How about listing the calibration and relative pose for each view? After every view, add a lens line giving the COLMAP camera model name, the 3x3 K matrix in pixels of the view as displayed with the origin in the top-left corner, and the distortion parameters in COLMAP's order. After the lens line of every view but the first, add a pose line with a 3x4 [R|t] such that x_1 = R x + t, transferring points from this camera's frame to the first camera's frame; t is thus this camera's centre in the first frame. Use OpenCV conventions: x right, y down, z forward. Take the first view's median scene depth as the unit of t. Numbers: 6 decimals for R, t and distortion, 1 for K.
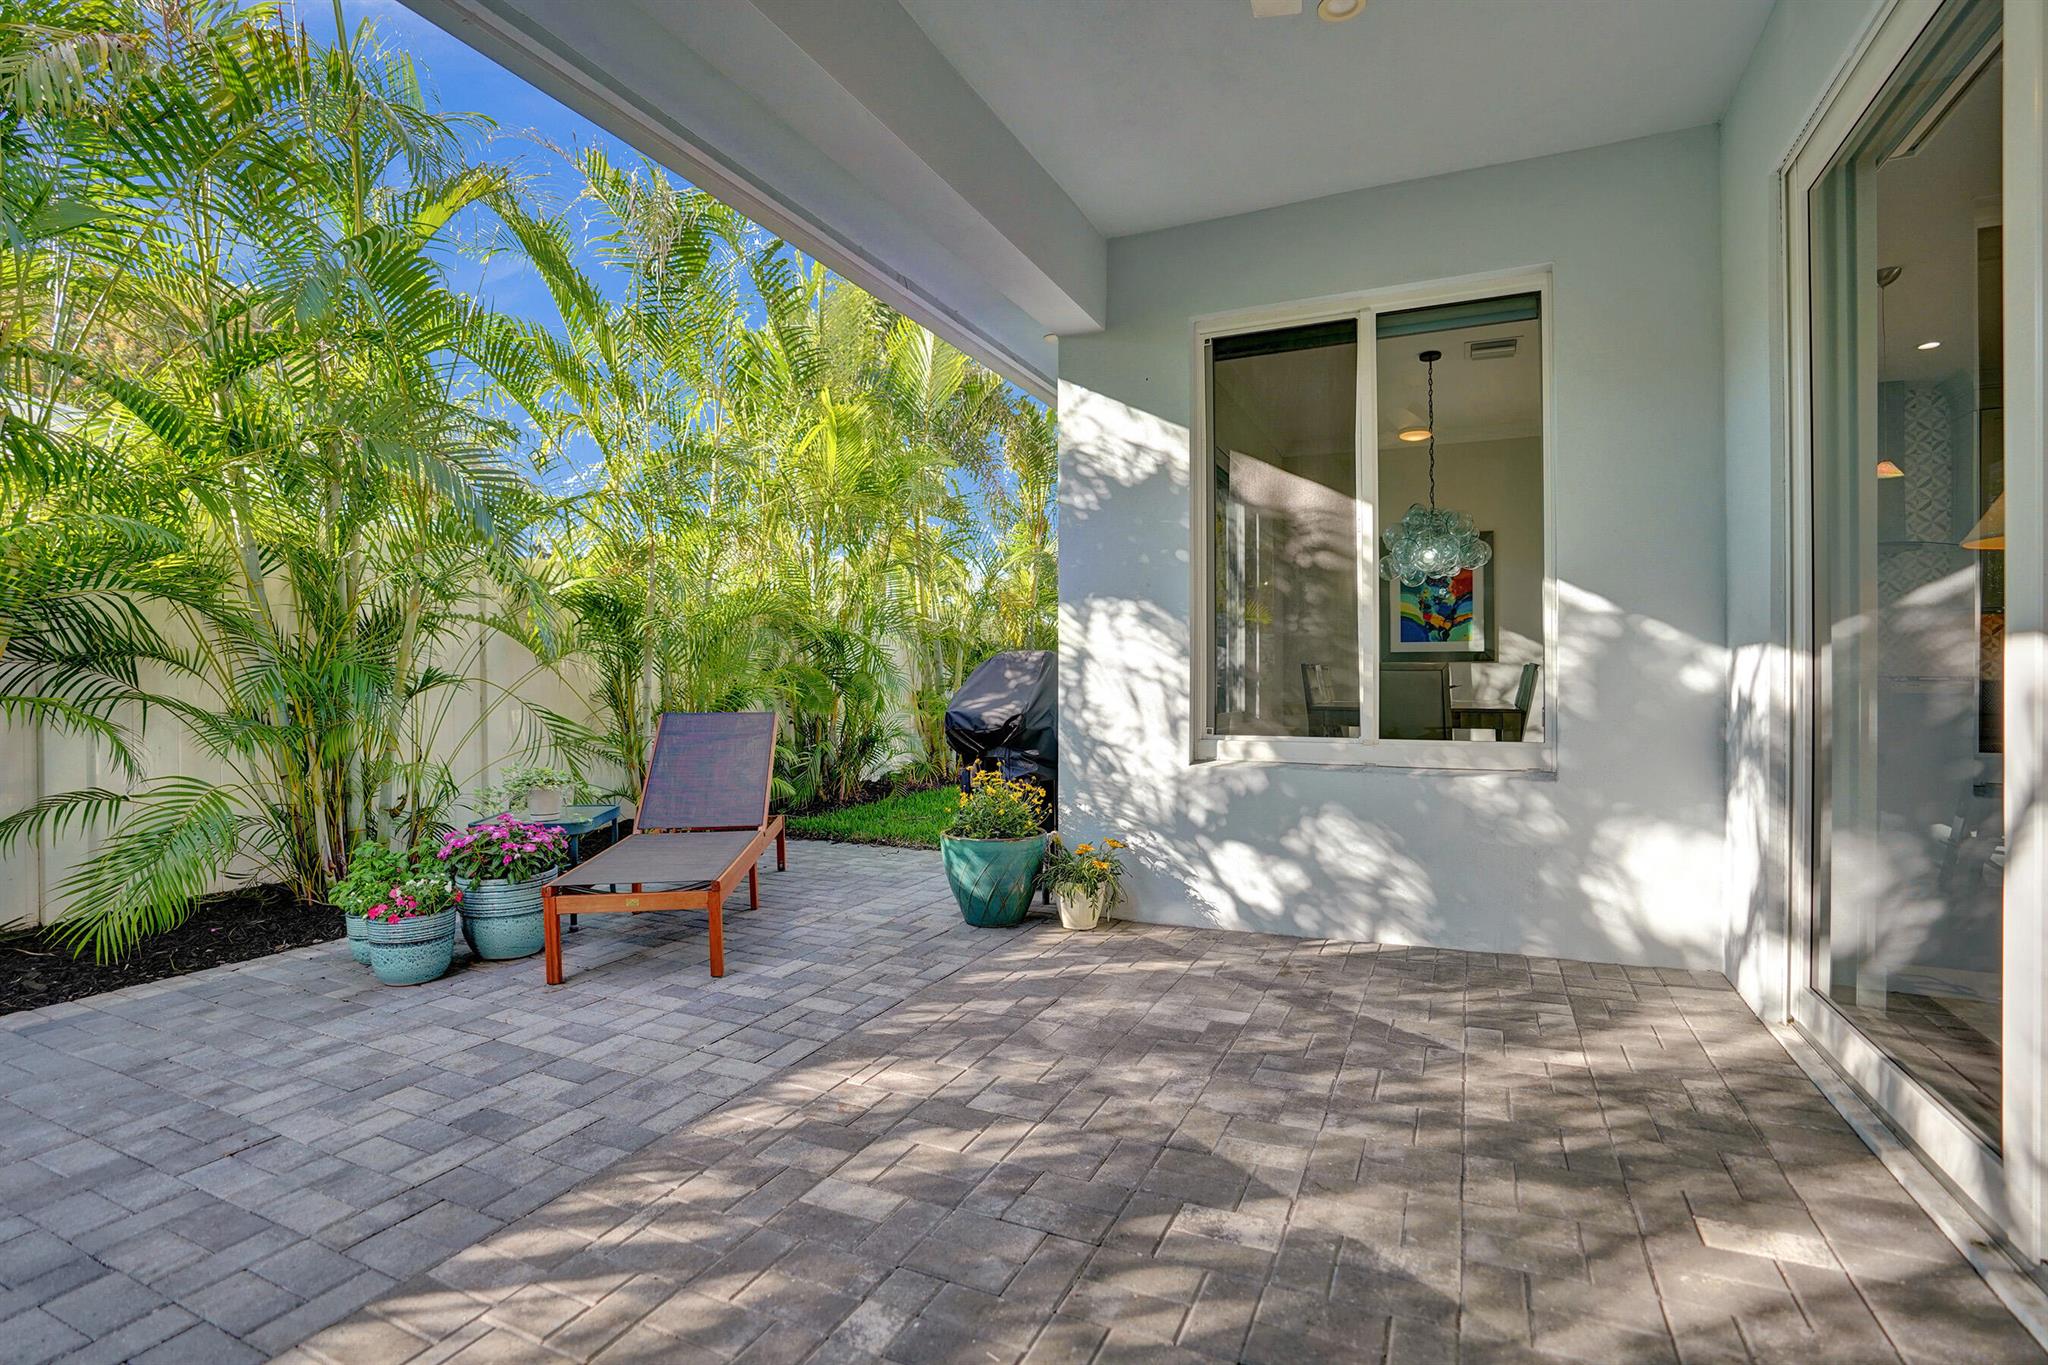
lens RADIAL K [[941.5, 0, 1027.8], [0, 941.5, 693.0], [0, 0, 1]] dist [-0.030447, 0.003440]
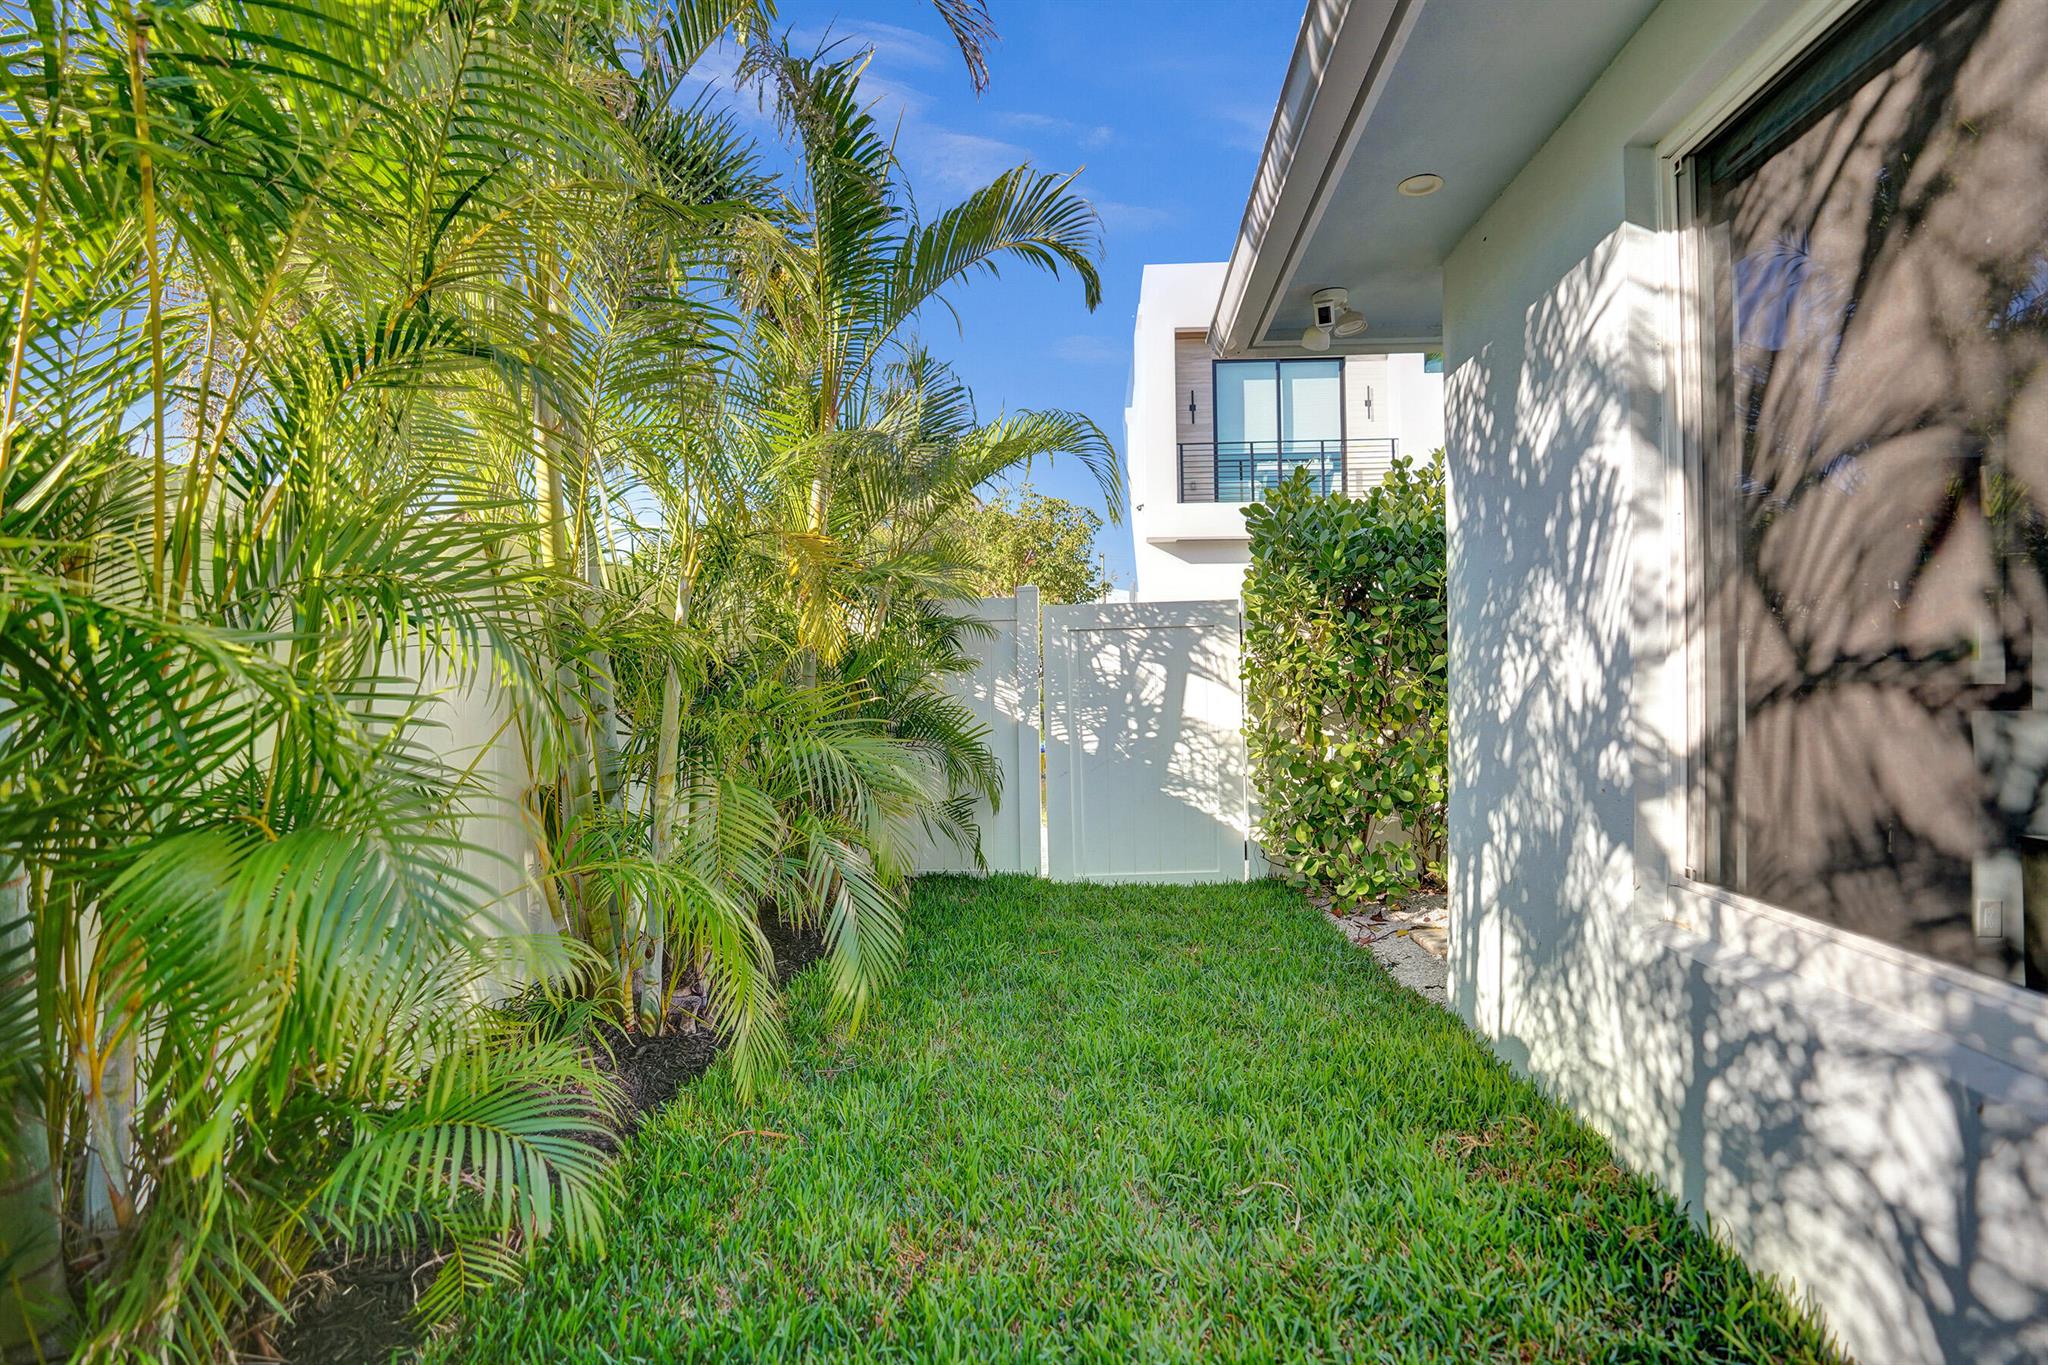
lens RADIAL K [[941.5, 0, 1019.6], [0, 941.5, 679.7], [0, 0, 1]] dist [-0.030447, 0.003440]
pose [[0.939162, -0.006779, 0.343407, -0.161205], [0.011873, 0.999848, -0.012732, -0.087876], [-0.343269, 0.016034, 0.939100, 1.445636]]
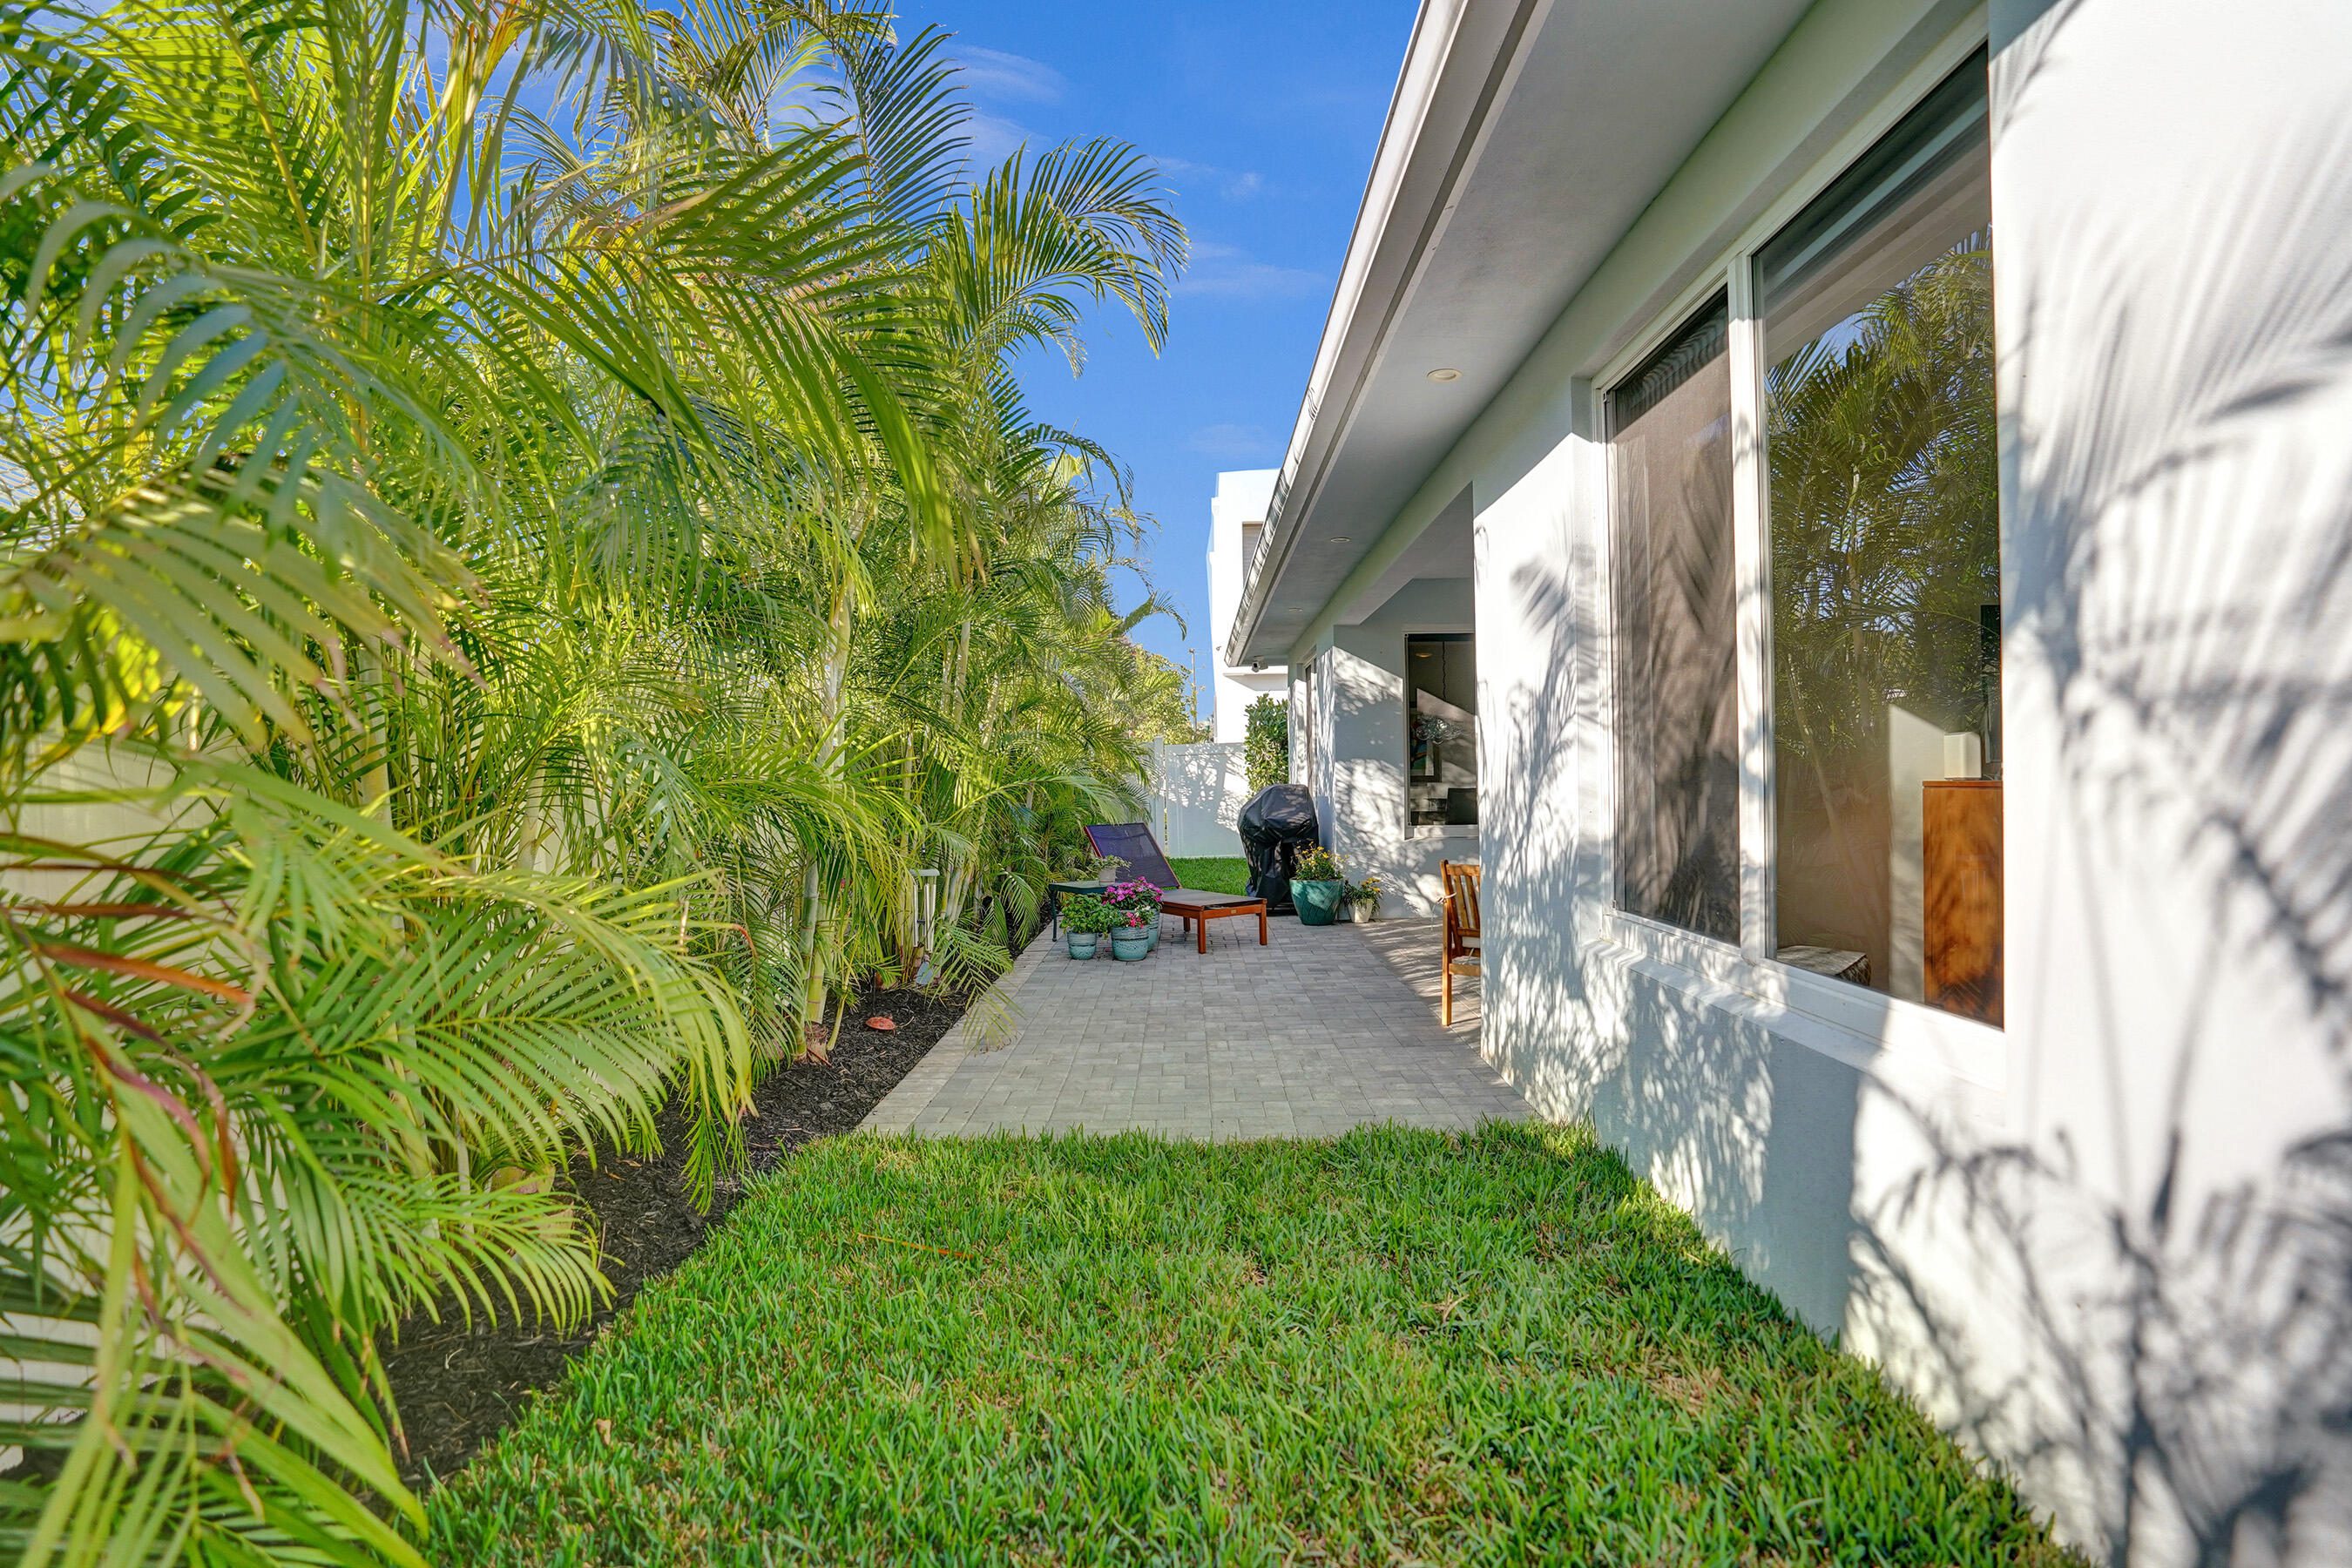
lens RADIAL K [[1081.3, 0, 1177.0], [0, 1081.3, 783.7], [0, 0, 1]] dist [-0.030447, 0.003440]
pose [[0.910586, -0.019654, 0.412853, -1.302367], [0.025112, 0.999654, -0.007799, -0.042049], [-0.412557, 0.017469, 0.910764, -0.993746]]
